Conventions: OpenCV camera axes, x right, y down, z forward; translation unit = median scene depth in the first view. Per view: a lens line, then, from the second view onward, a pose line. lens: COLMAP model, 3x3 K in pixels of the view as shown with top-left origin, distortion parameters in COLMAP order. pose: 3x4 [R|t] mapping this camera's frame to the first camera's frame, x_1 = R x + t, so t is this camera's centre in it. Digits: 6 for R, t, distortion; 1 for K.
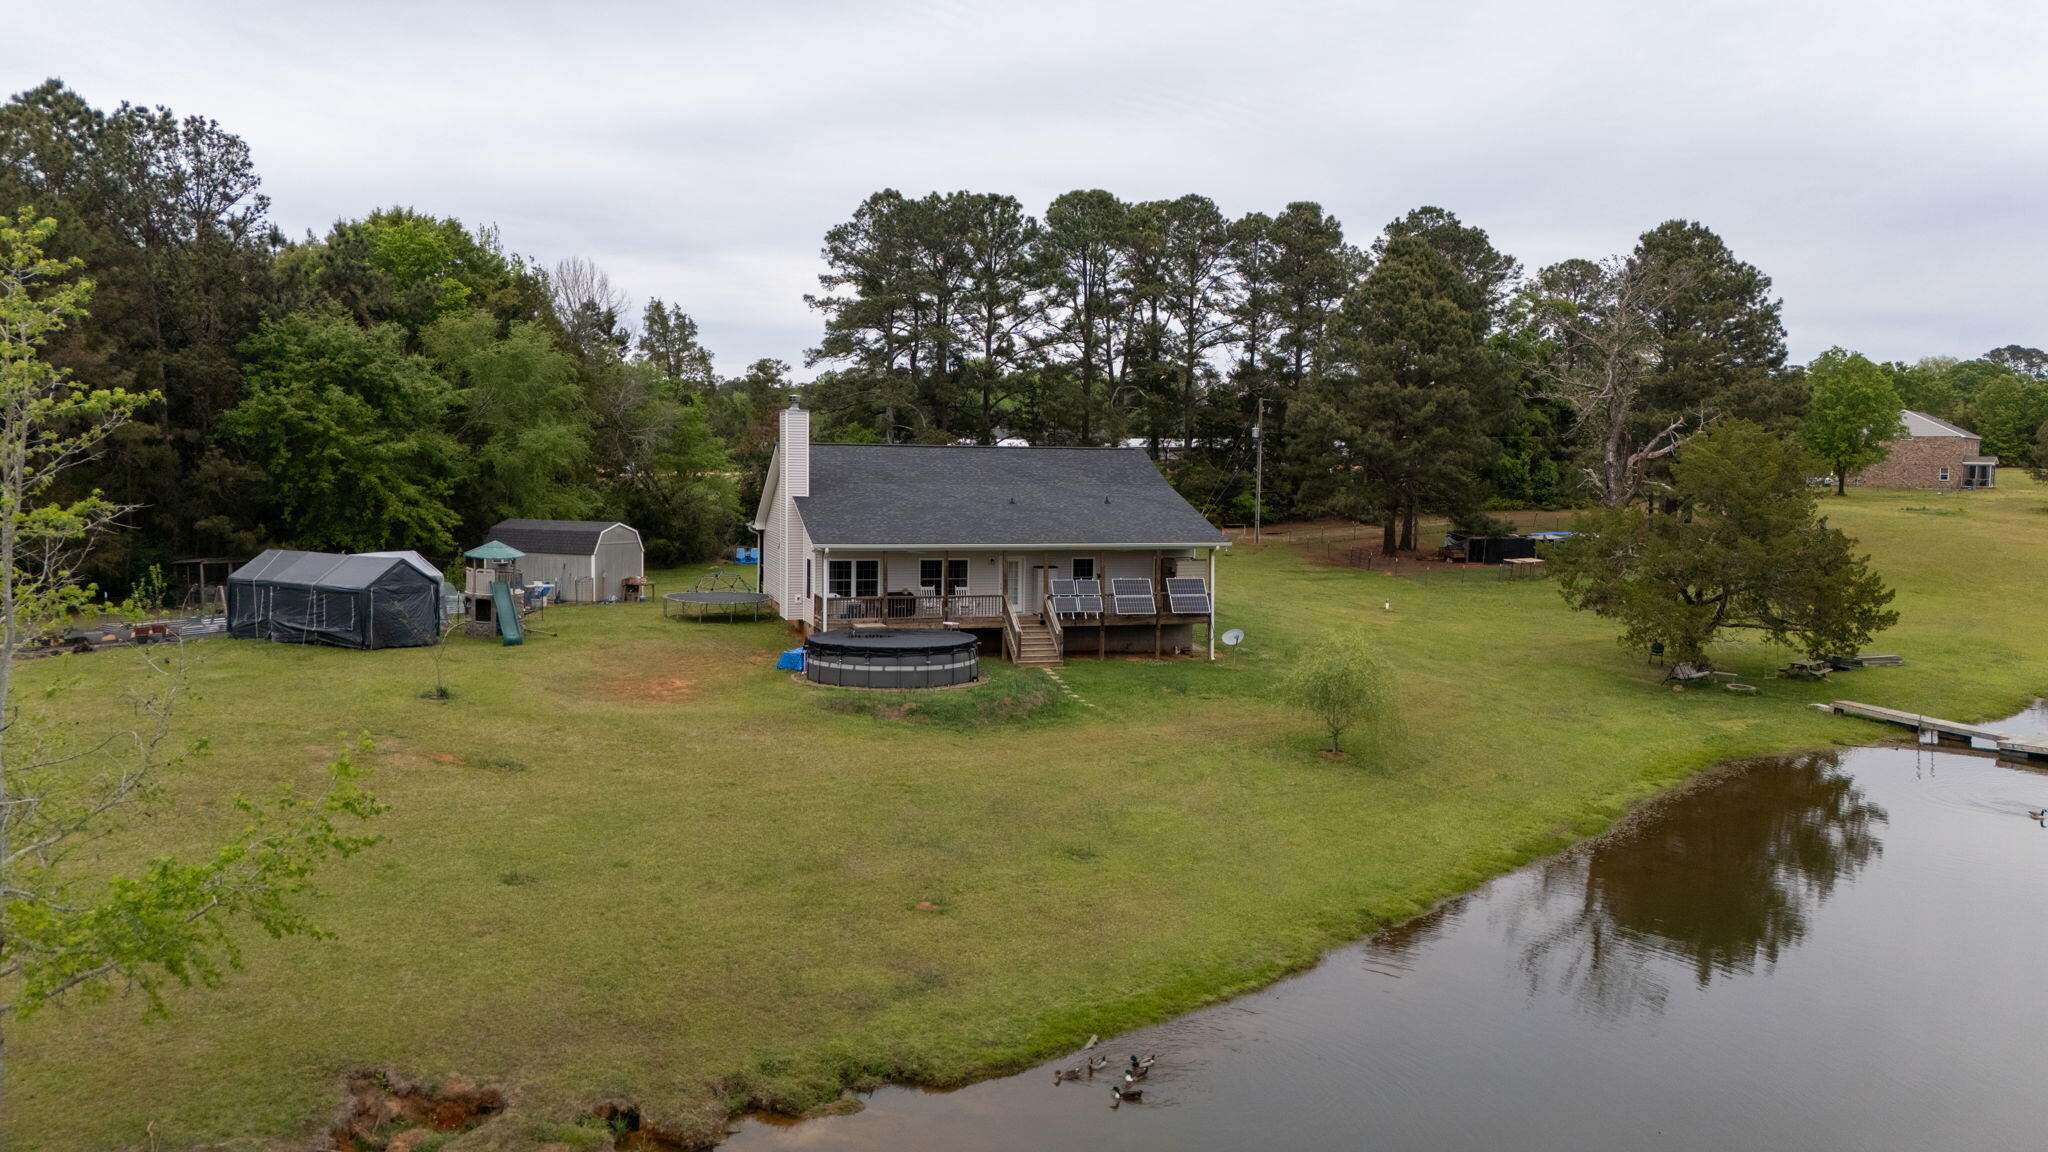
lens RADIAL K [[1498.8, 0, 1024.0], [0, 1498.8, 576.0], [0, 0, 1]] dist [0.060345, -0.051496]
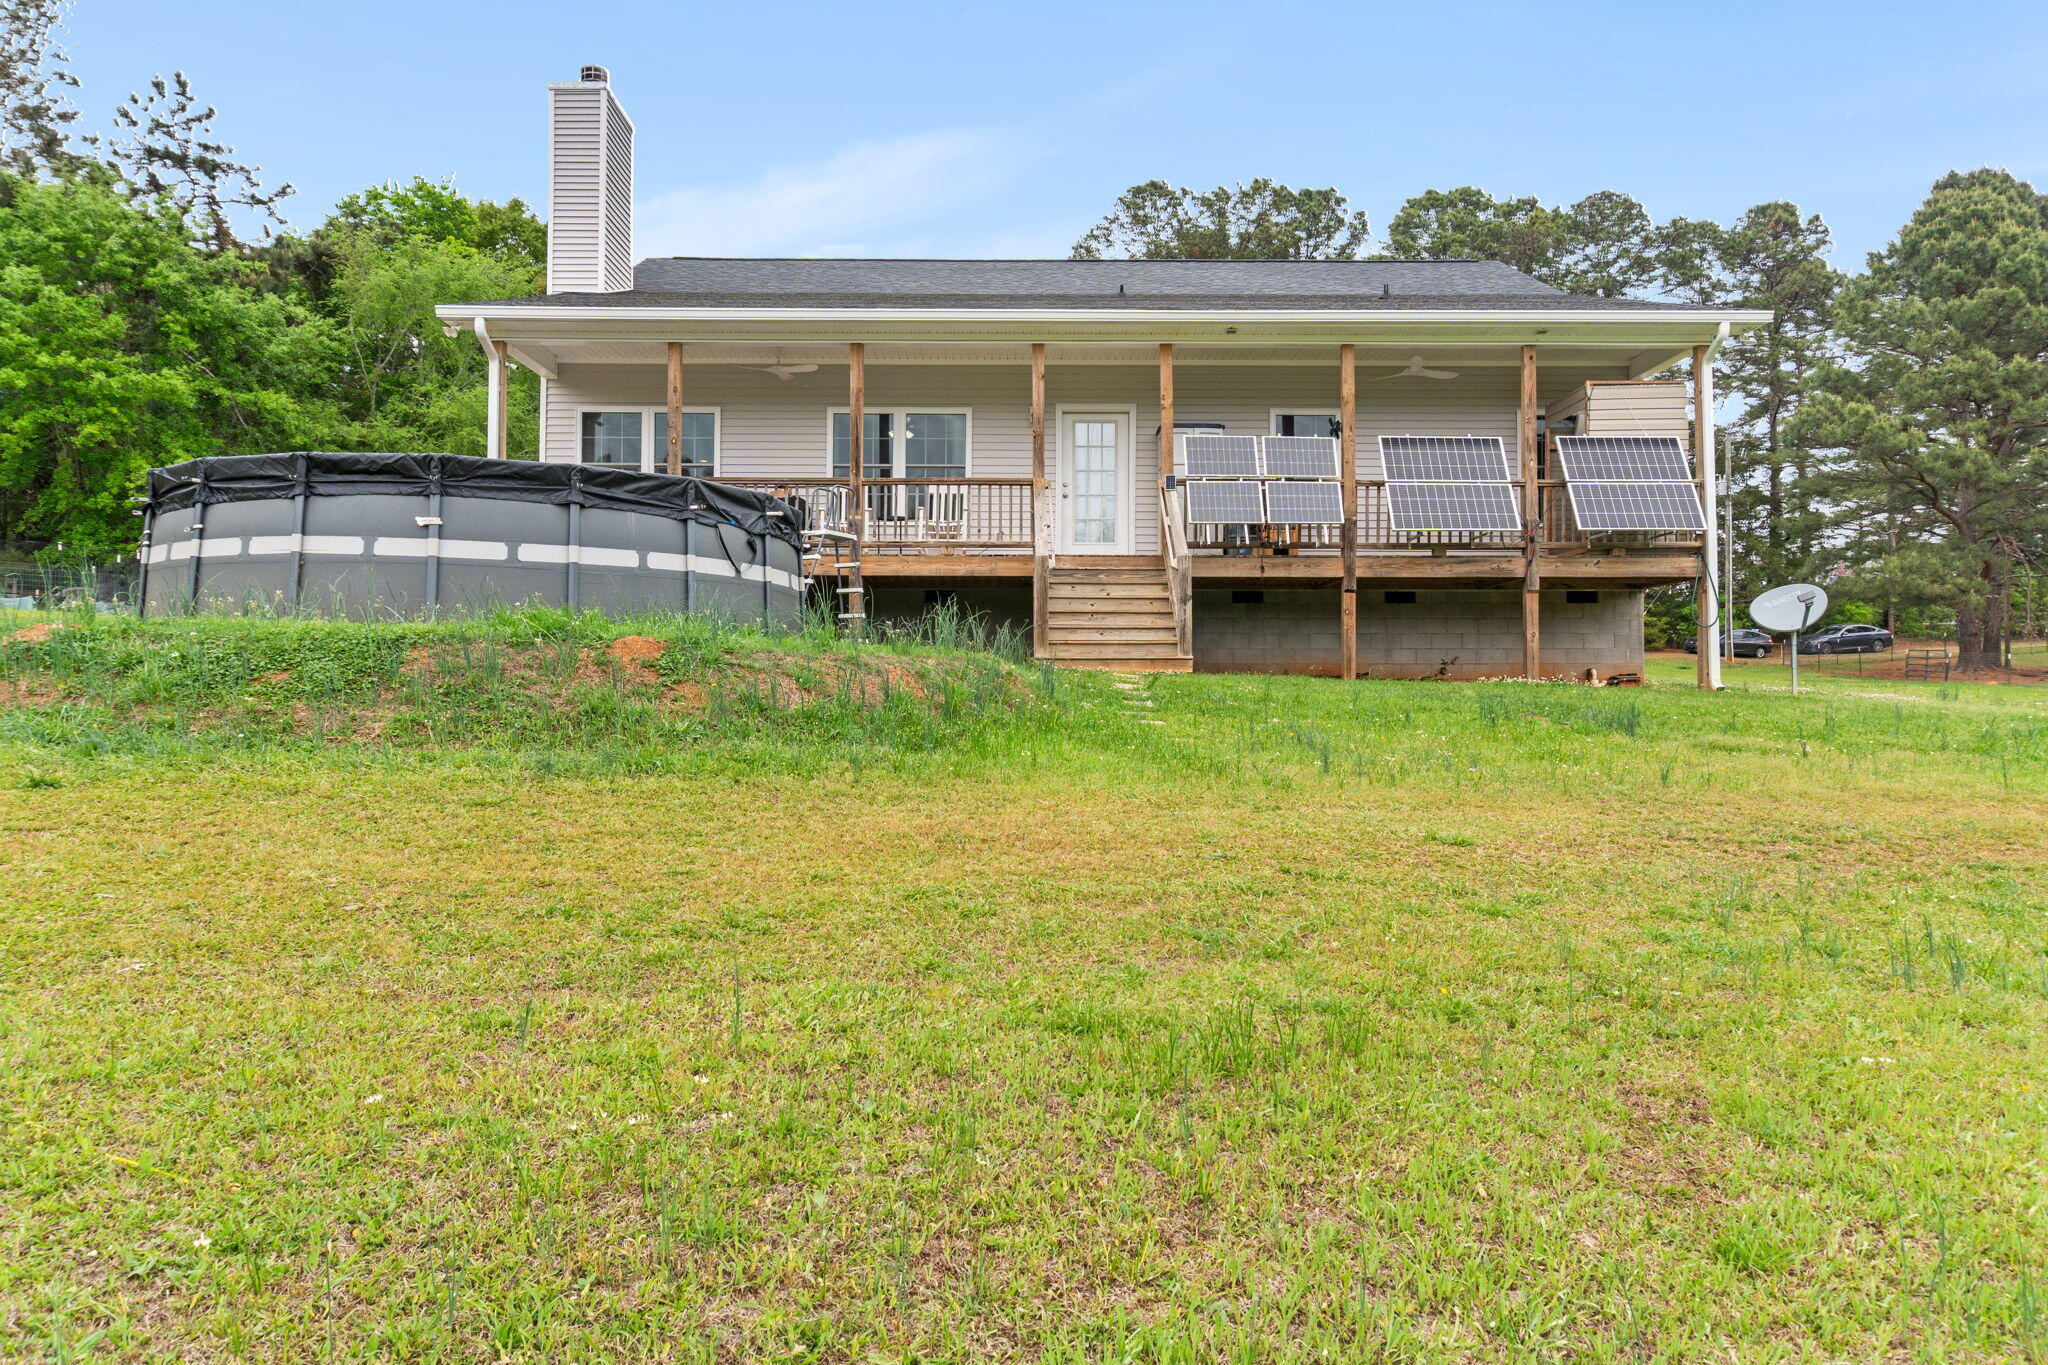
lens RADIAL K [[1368.1, 0, 1015.6], [0, 1368.1, 701.3], [0, 0, 1]] dist [-0.003829, -0.001779]
pose [[0.954776, -0.023745, -0.296377, 0.040701], [-0.000526, 0.996670, -0.081544, 0.049323], [0.297326, 0.078012, 0.951584, 0.398563]]
